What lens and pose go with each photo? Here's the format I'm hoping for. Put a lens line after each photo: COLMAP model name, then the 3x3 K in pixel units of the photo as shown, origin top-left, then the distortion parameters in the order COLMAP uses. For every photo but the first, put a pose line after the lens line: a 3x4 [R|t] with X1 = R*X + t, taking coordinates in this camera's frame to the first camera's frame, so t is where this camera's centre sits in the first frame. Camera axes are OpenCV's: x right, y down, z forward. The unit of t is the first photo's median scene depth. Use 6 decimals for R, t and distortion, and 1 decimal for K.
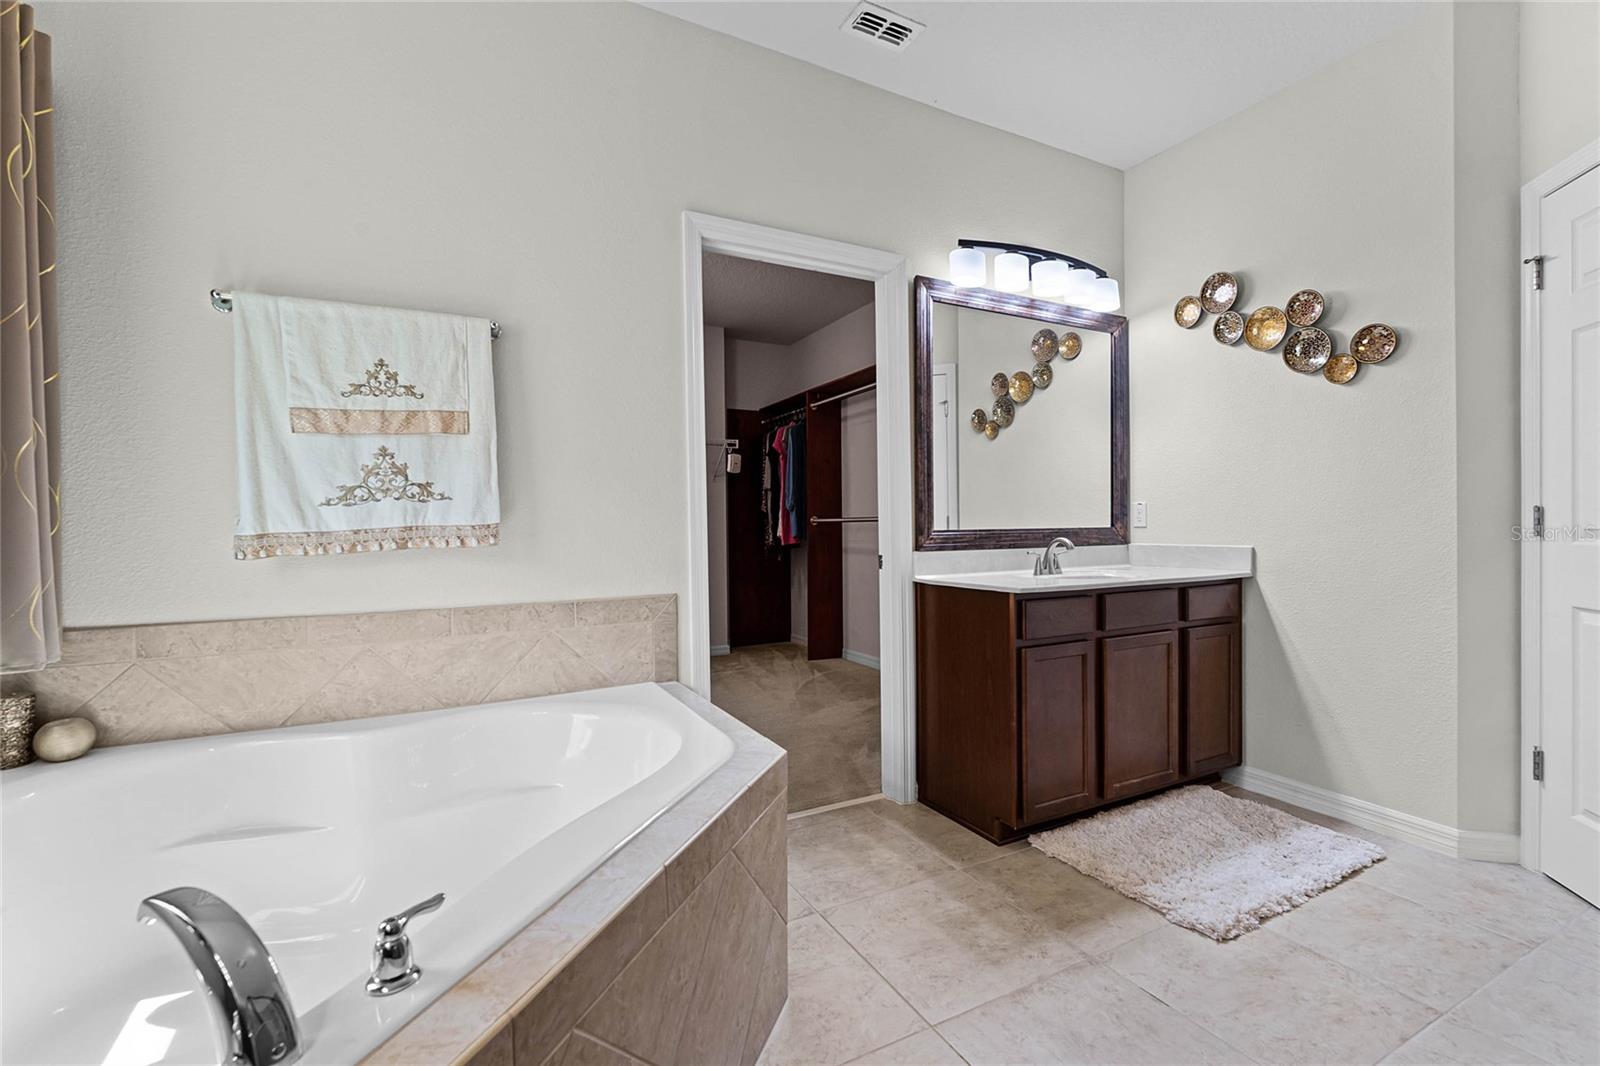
lens RADIAL K [[676.6, 0, 797.0], [0, 676.6, 534.8], [0, 0, 1]] dist [-0.004634, 0.000347]
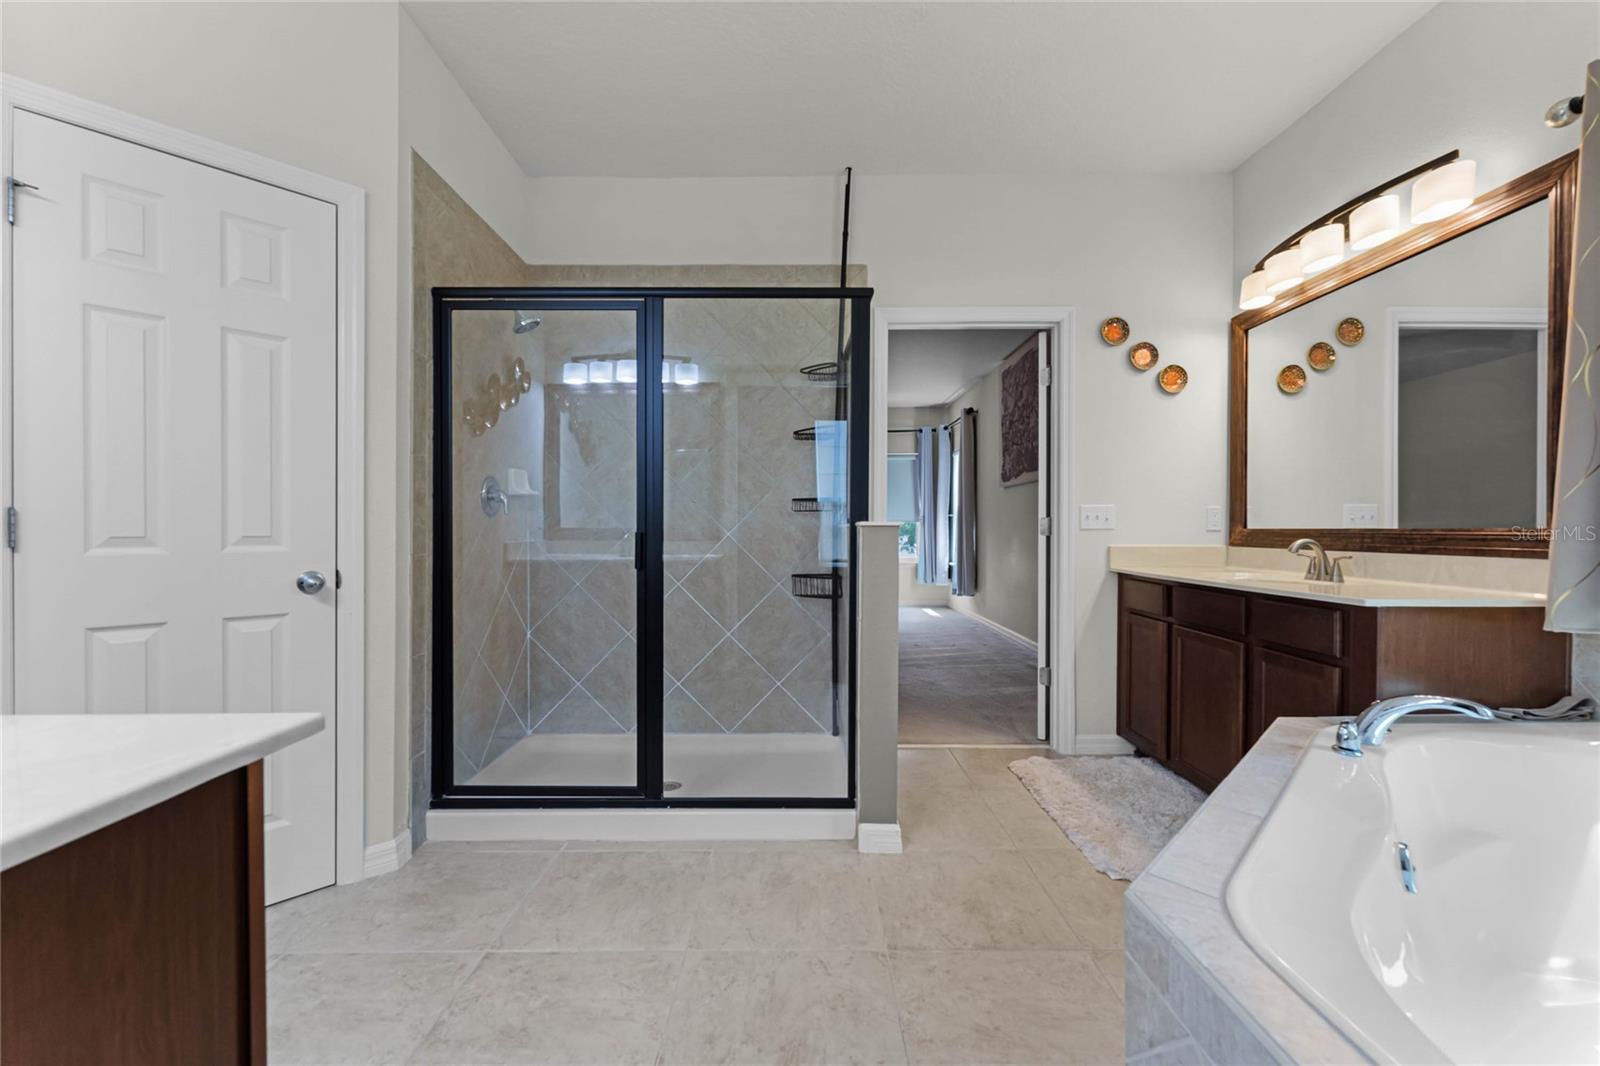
lens RADIAL K [[651.6, 0, 798.9], [0, 651.6, 531.0], [0, 0, 1]] dist [0.002053, 0.000211]
pose [[-0.457084, 0.024532, -0.889085, 1.444505], [0.000148, 0.999622, 0.027506, -0.030447], [0.889424, 0.012441, -0.456915, 0.776757]]
